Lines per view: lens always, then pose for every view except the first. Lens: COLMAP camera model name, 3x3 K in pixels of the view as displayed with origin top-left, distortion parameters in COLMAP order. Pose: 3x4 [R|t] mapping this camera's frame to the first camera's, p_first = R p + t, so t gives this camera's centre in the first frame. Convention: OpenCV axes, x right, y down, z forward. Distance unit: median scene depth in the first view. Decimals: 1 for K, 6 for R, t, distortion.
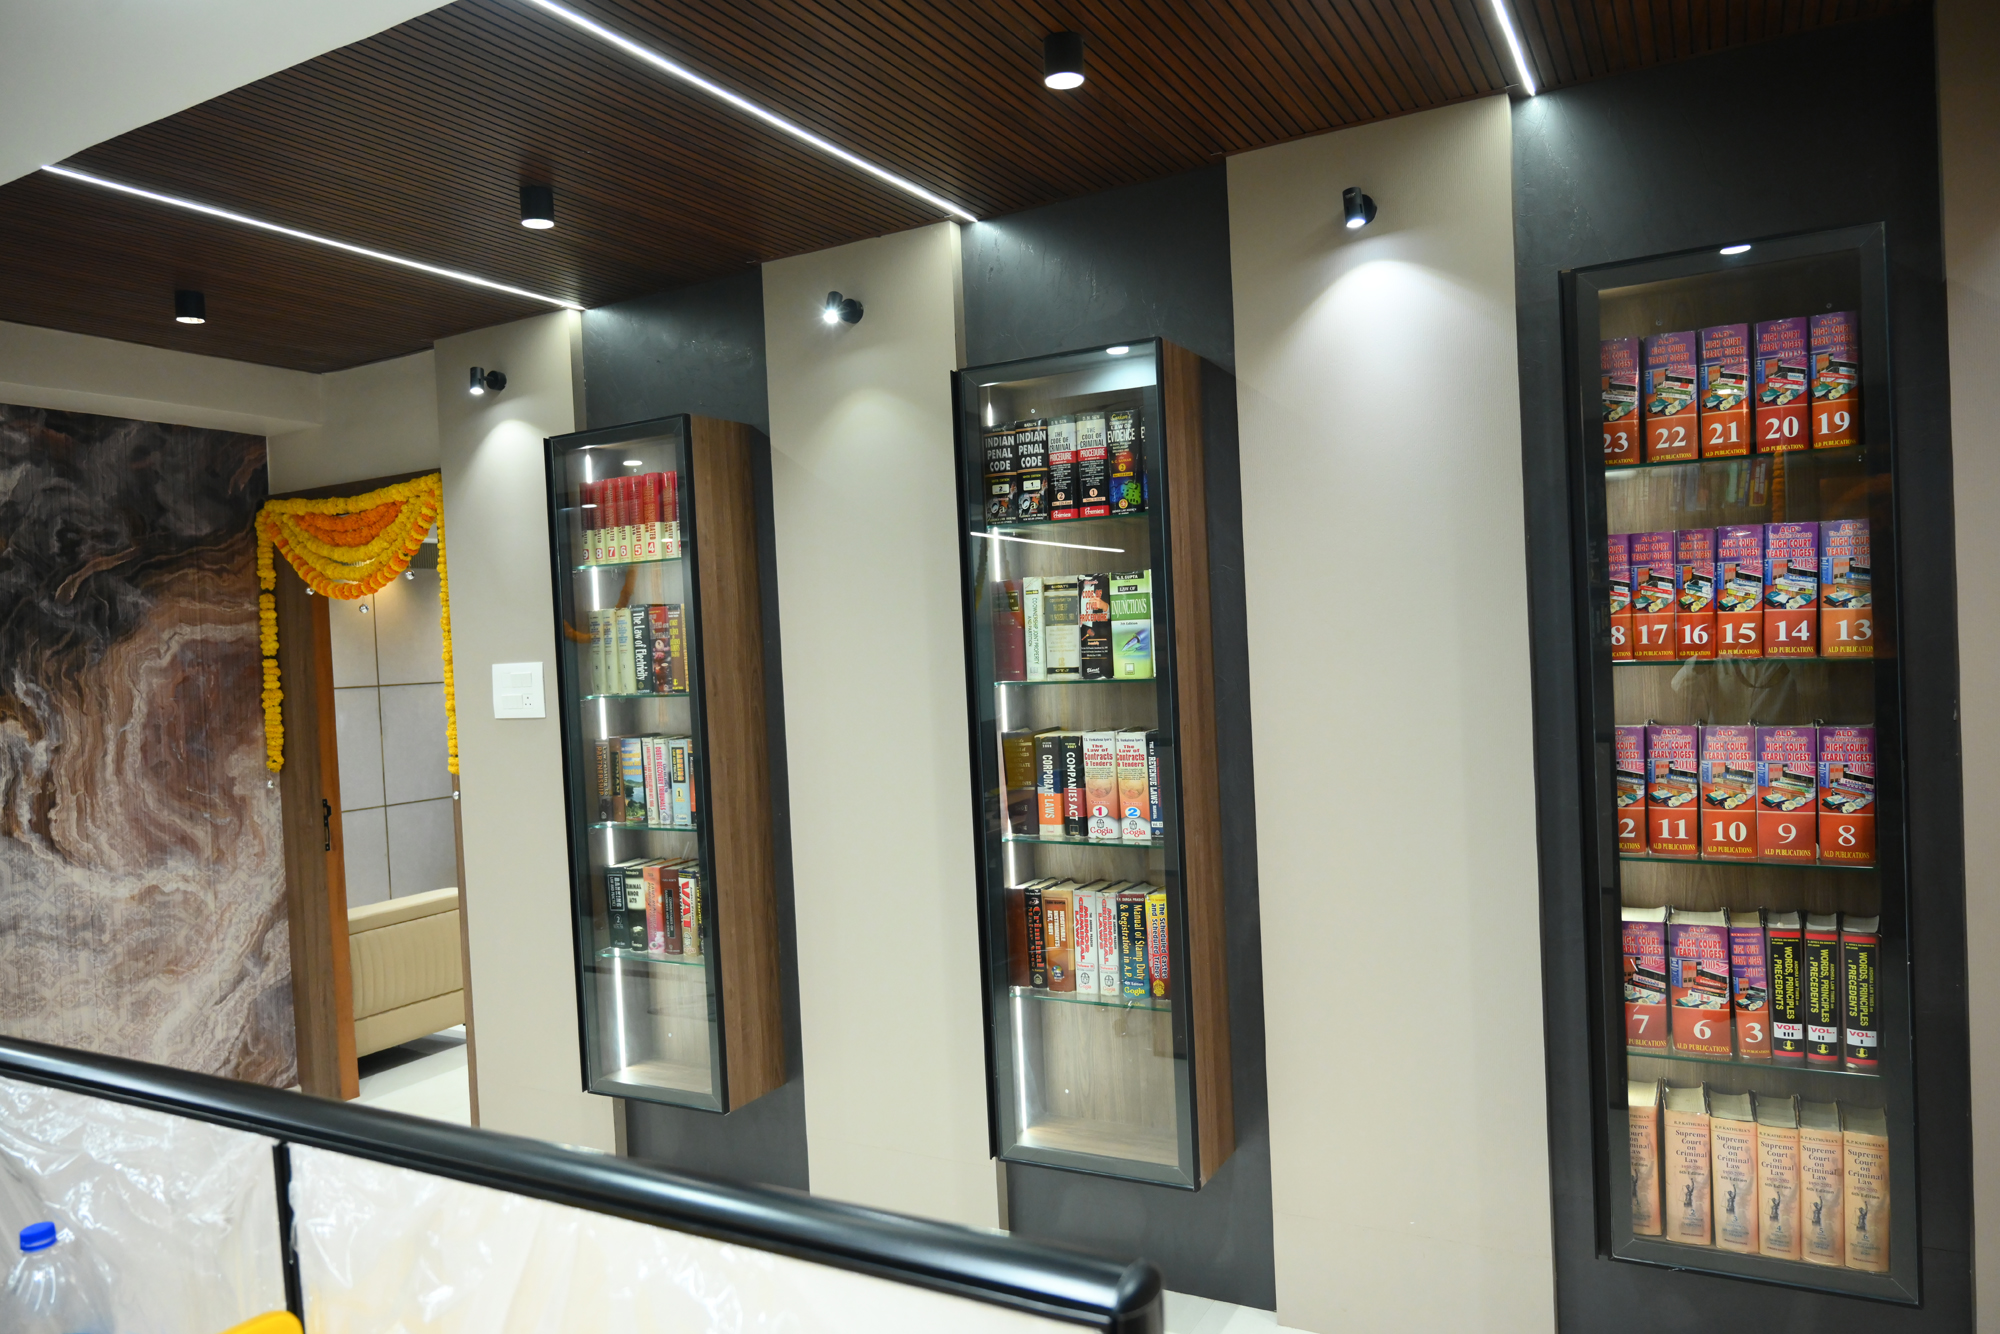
lens RADIAL K [[1353.5, 0, 1001.7], [0, 1353.5, 674.5], [0, 0, 1]] dist [-0.001201, 0.000089]
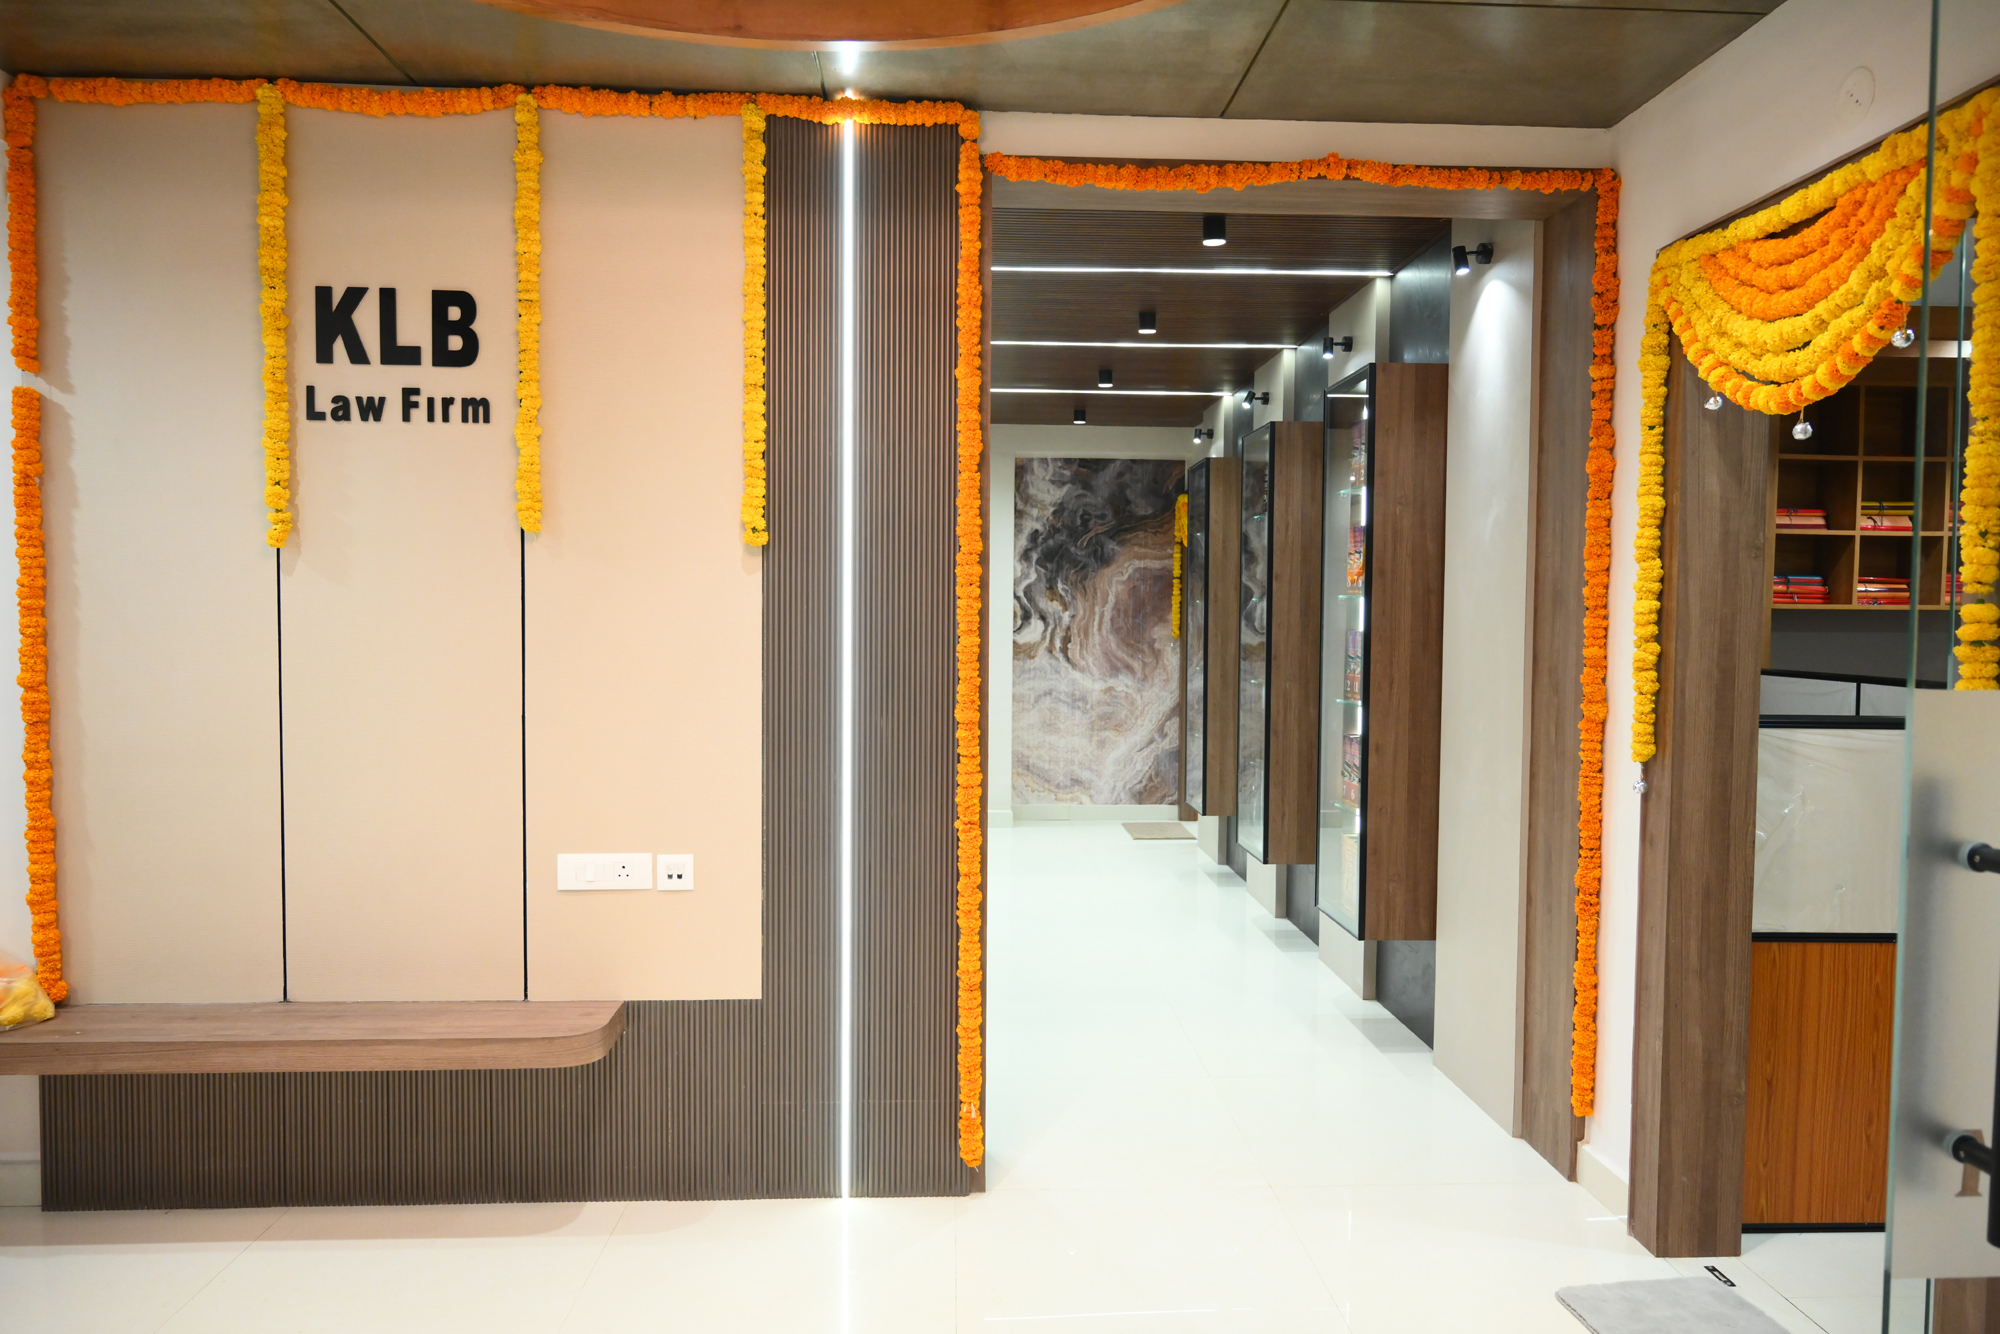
lens RADIAL K [[1353.5, 0, 1000.2], [0, 1353.5, 659.5], [0, 0, 1]] dist [-0.001201, 0.000089]
pose [[0.512969, 0.084300, -0.854258, 1.040410], [-0.051991, 0.996390, 0.067106, -0.014061], [0.856831, 0.009990, 0.515500, -0.205014]]
